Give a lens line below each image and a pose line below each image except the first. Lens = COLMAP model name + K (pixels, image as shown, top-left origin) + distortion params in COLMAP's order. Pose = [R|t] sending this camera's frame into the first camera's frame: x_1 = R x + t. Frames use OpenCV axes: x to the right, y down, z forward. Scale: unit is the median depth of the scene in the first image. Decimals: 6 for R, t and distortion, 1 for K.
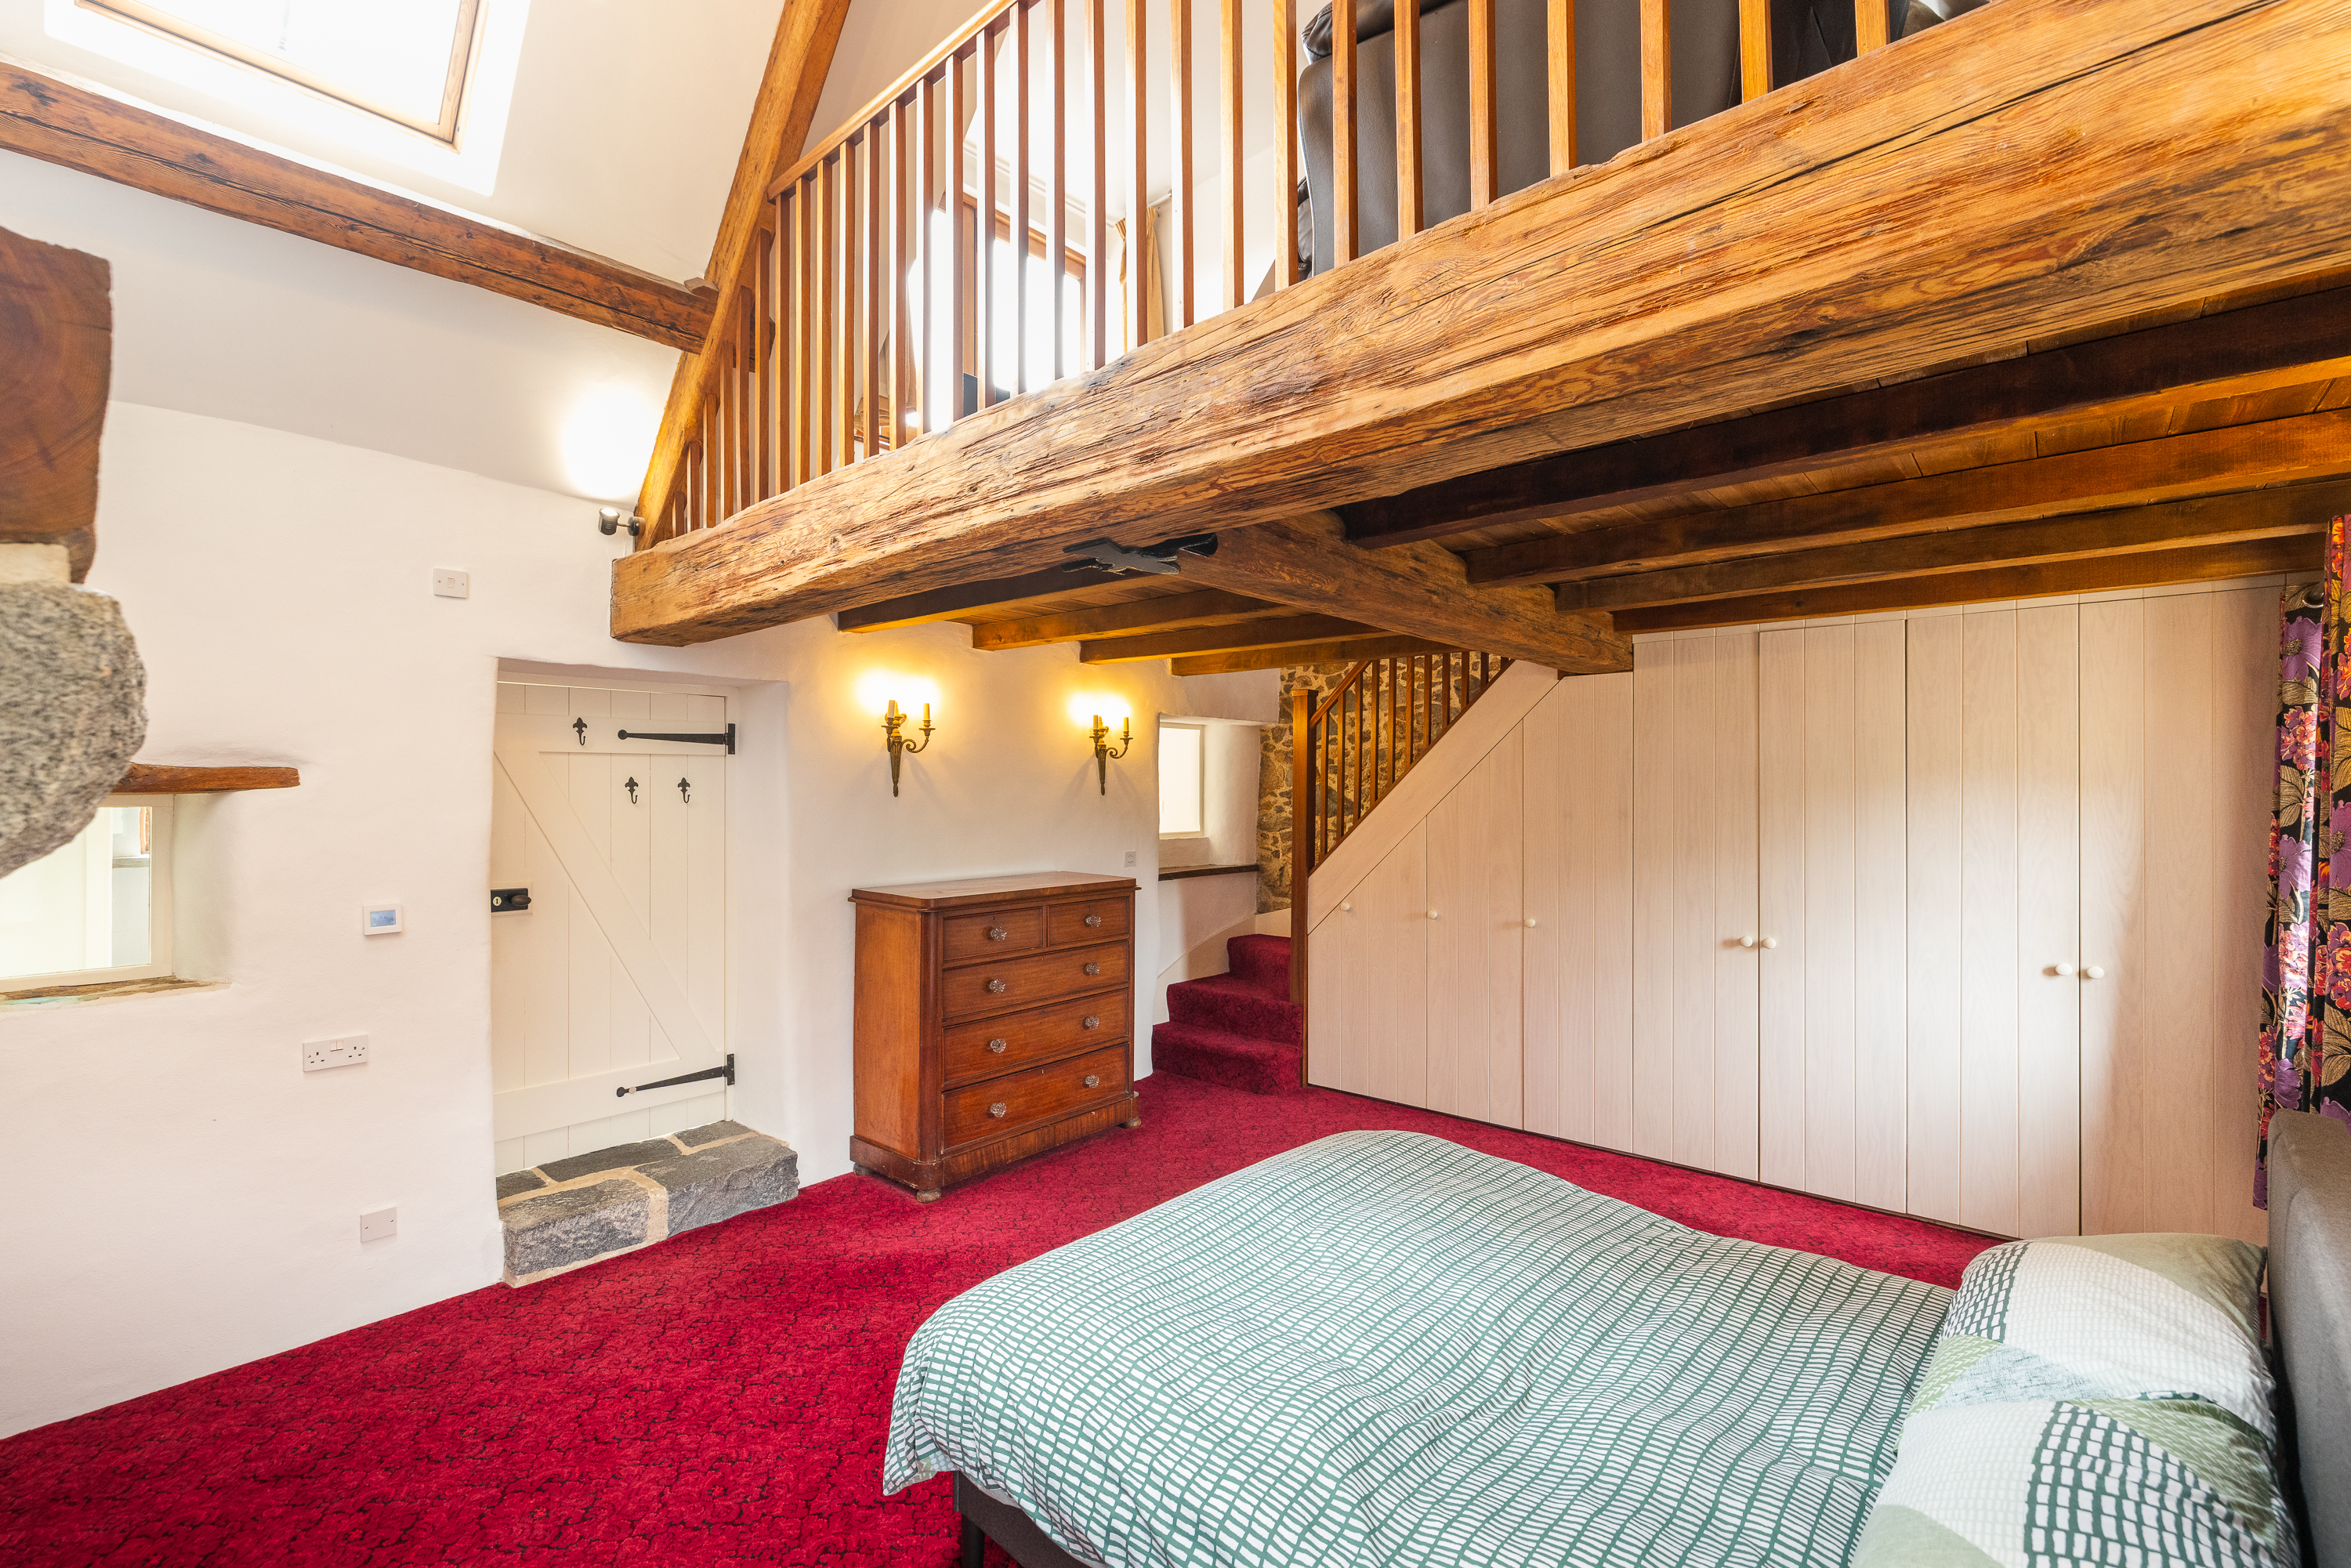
lens RADIAL K [[1005.7, 0, 1181.0], [0, 1005.7, 791.4], [0, 0, 1]] dist [0.015071, 0.000442]
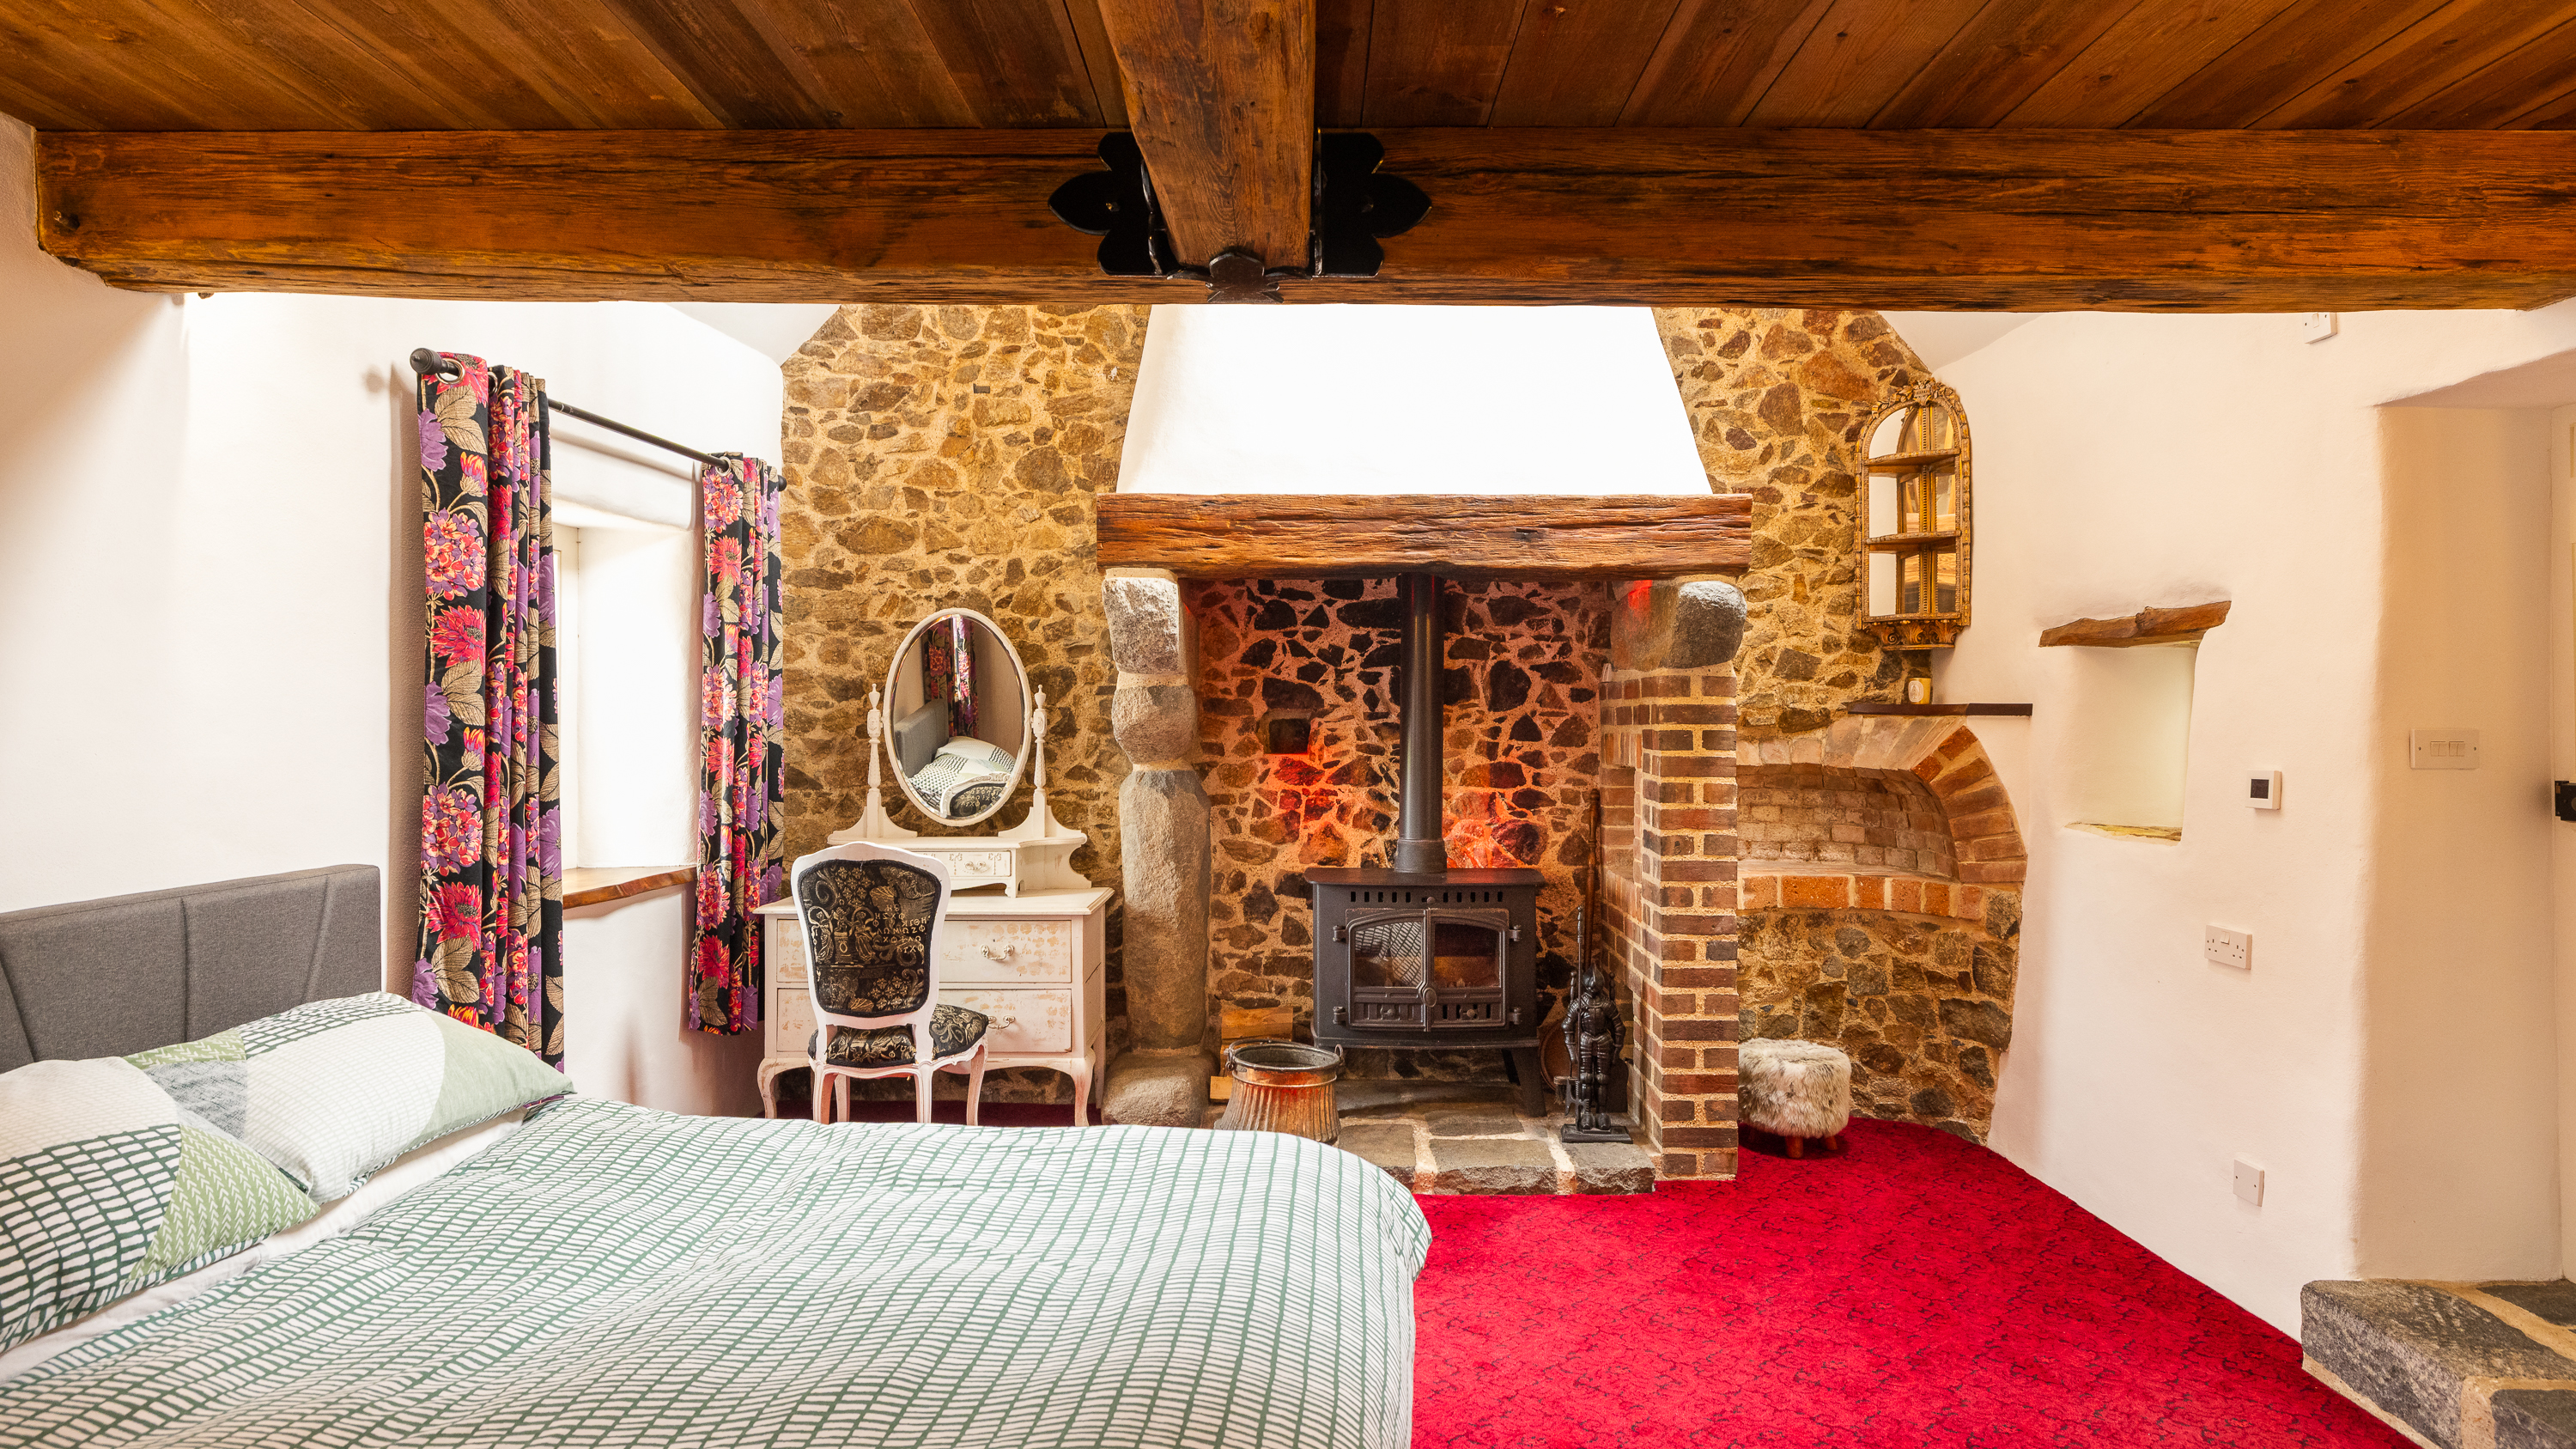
lens RADIAL K [[1392.8, 0, 1352.3], [0, 1392.8, 702.6], [0, 0, 1]] dist [-0.002830, 0.001113]
pose [[-0.723469, -0.008975, -0.690298, 0.410863], [-0.005526, 0.999959, -0.007211, 0.066407], [0.690335, -0.001402, -0.723489, 1.207520]]
